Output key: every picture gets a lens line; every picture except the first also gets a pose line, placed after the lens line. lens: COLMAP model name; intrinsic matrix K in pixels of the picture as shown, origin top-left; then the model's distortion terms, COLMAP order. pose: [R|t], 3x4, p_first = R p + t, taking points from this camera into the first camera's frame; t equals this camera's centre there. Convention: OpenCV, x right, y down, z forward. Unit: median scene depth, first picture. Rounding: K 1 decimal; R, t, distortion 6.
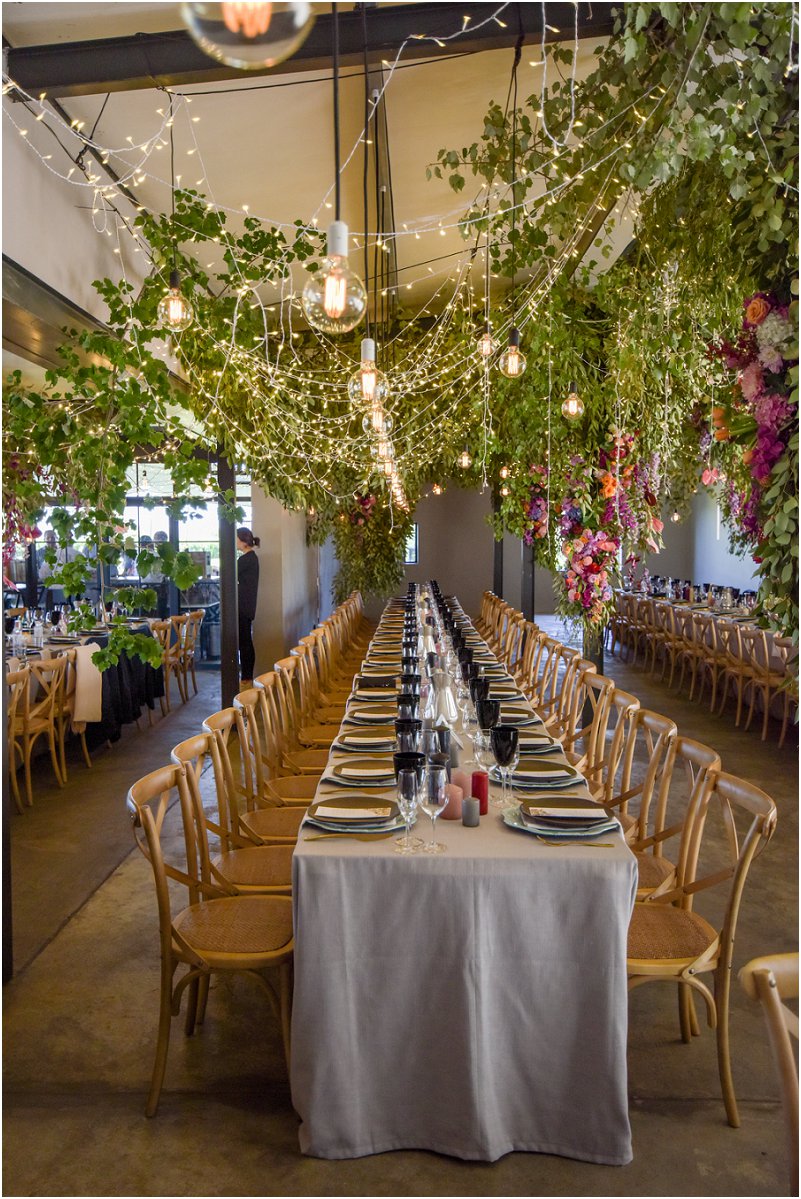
lens RADIAL K [[972.1, 0, 400.5], [0, 972.1, 599.5], [0, 0, 1]] dist [0.059461, 0.003921]
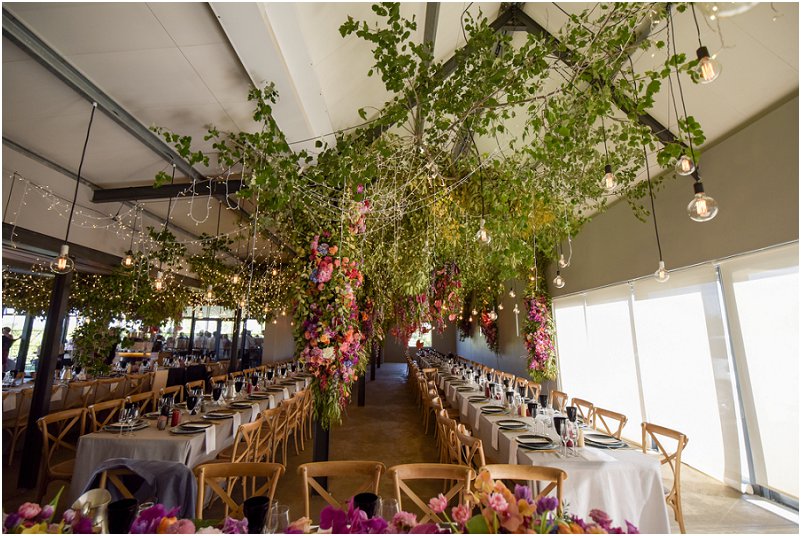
lens RADIAL K [[340.9, 0, 400.5], [0, 340.9, 268.0], [0, 0, 1]] dist [-0.017258, -0.000208]
pose [[0.998965, 0.021339, 0.040161, 0.499258], [-0.010523, 0.967577, -0.252355, 0.002785], [-0.044244, 0.251672, 0.966801, -0.107513]]
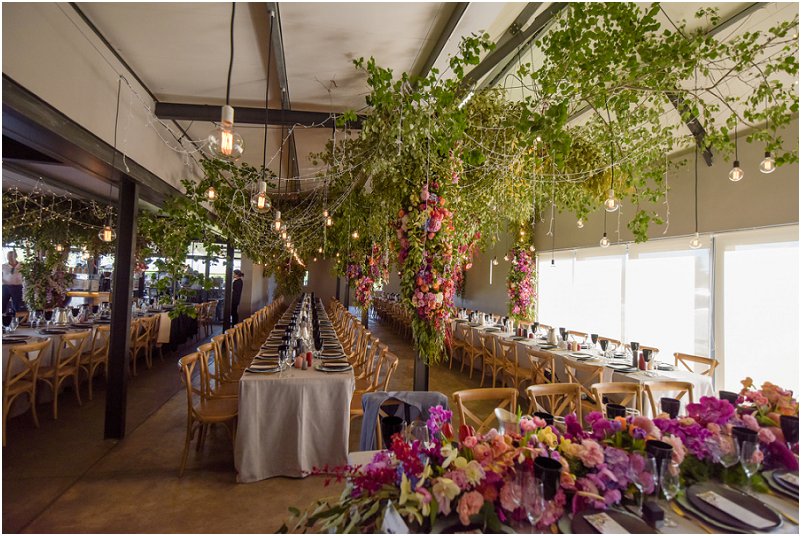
lens RADIAL K [[348.0, 0, 400.5], [0, 348.0, 268.0], [0, 0, 1]] dist [-0.001764, -0.000269]
pose [[0.960281, 0.050219, 0.274479, 0.031402], [-0.024694, 0.995107, -0.095671, 0.007171], [-0.277940, 0.085093, 0.956822, -0.107460]]
